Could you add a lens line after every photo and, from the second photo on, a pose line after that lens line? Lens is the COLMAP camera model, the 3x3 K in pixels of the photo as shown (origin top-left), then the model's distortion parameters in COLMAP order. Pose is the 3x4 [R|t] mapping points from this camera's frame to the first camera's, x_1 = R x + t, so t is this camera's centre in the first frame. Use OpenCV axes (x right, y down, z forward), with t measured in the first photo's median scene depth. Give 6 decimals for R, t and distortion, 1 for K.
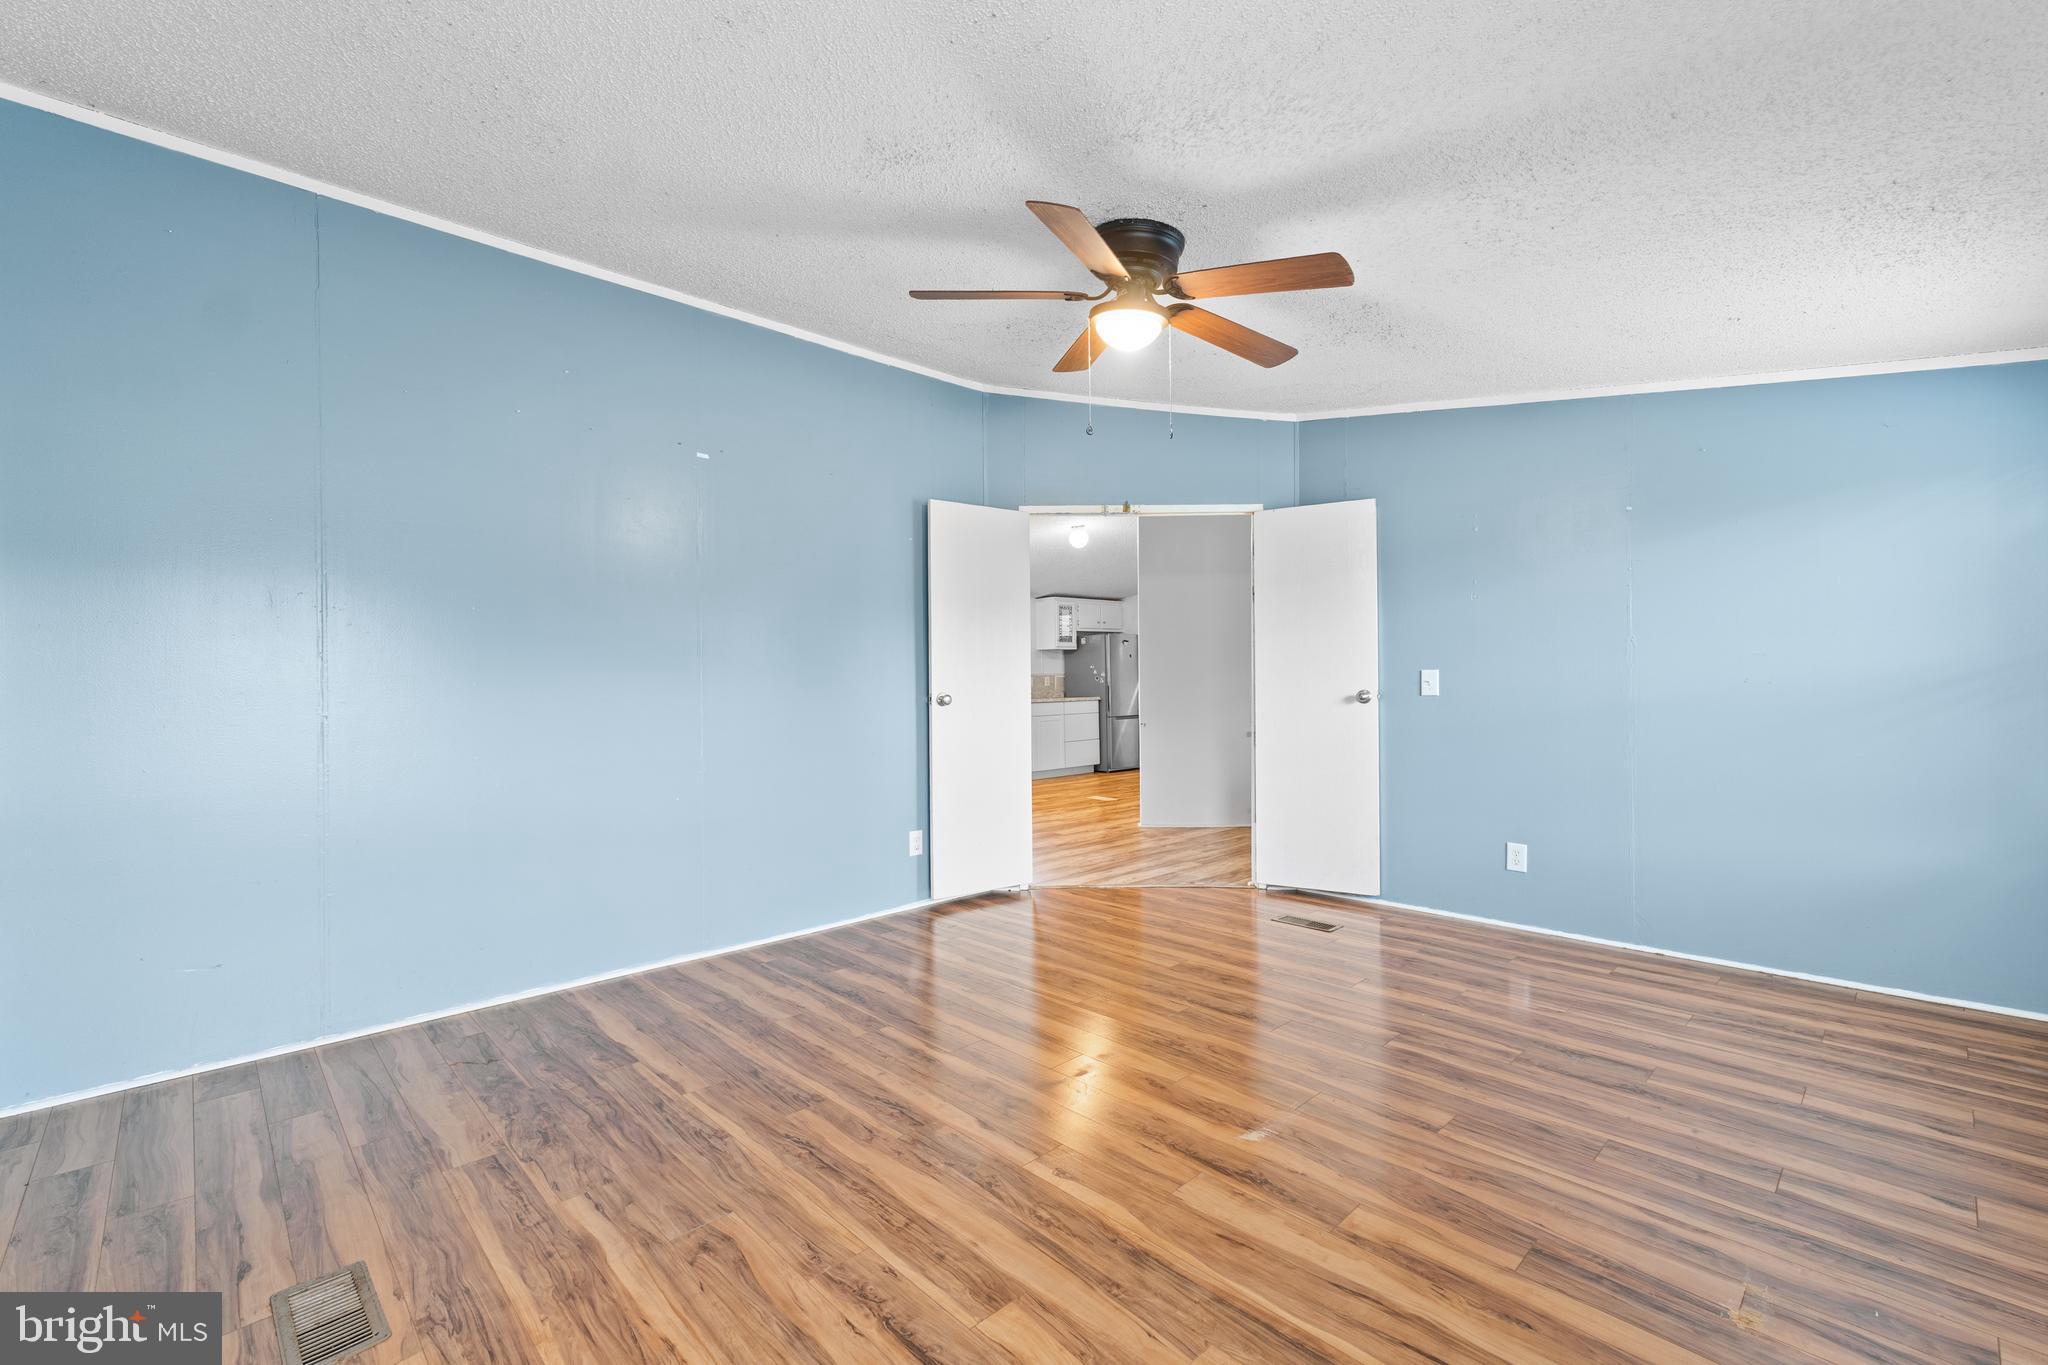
lens RADIAL K [[874.8, 0, 1024.6], [0, 874.8, 689.6], [0, 0, 1]] dist [0.000791, -0.000122]
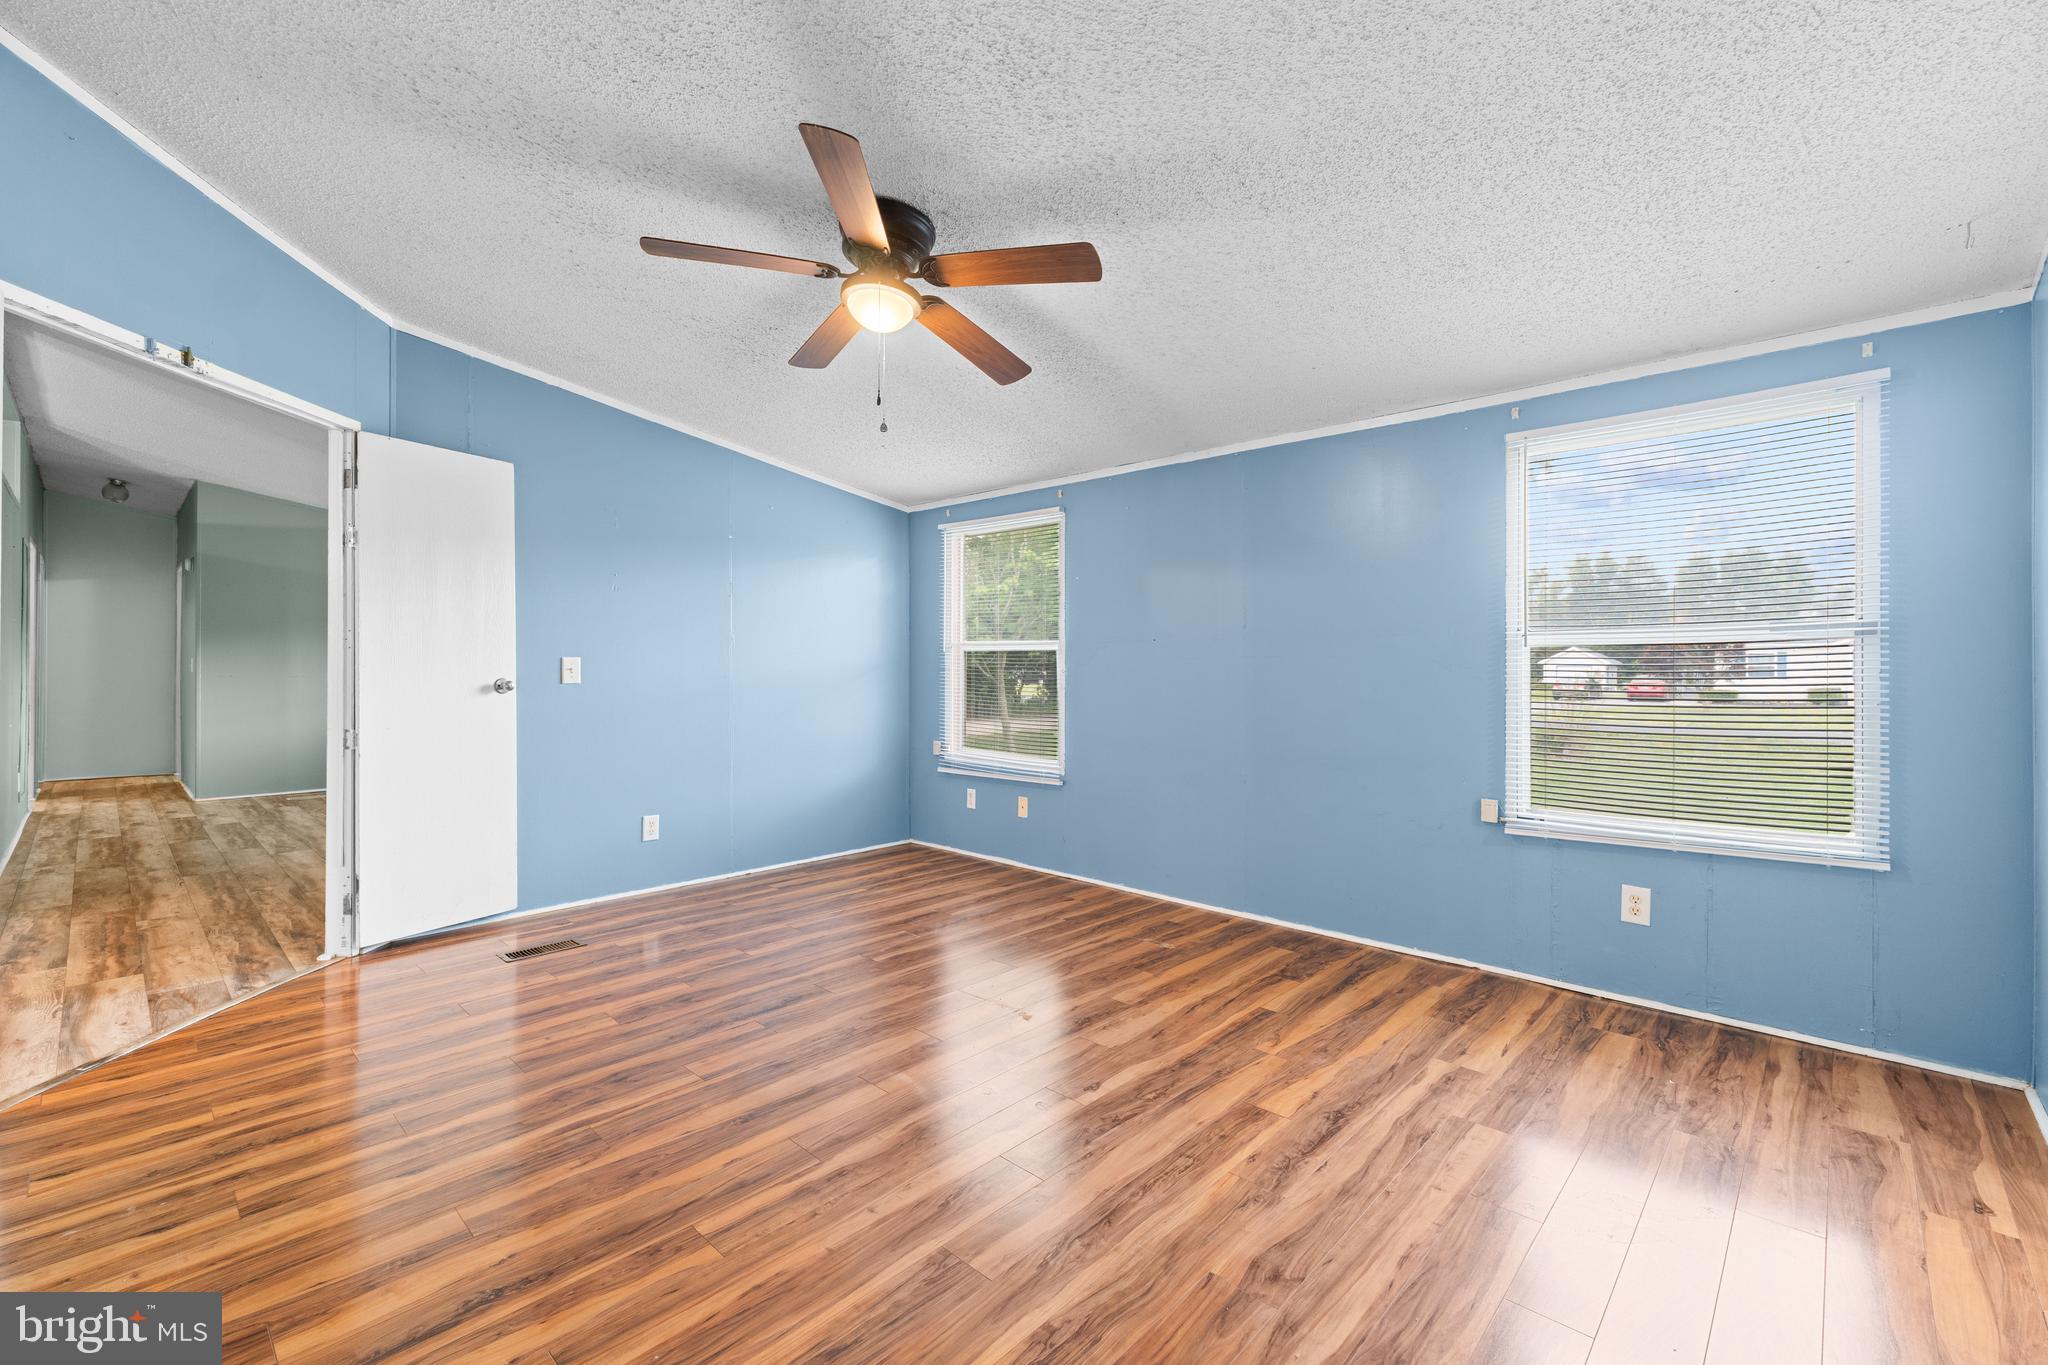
lens RADIAL K [[870.9, 0, 1023.3], [0, 870.9, 671.3], [0, 0, 1]] dist [0.000865, -0.000129]
pose [[-0.049819, 0.004427, 0.998748, -1.108150], [0.006933, 0.999968, -0.004087, 0.001858], [-0.998734, 0.006721, -0.049848, 1.139185]]
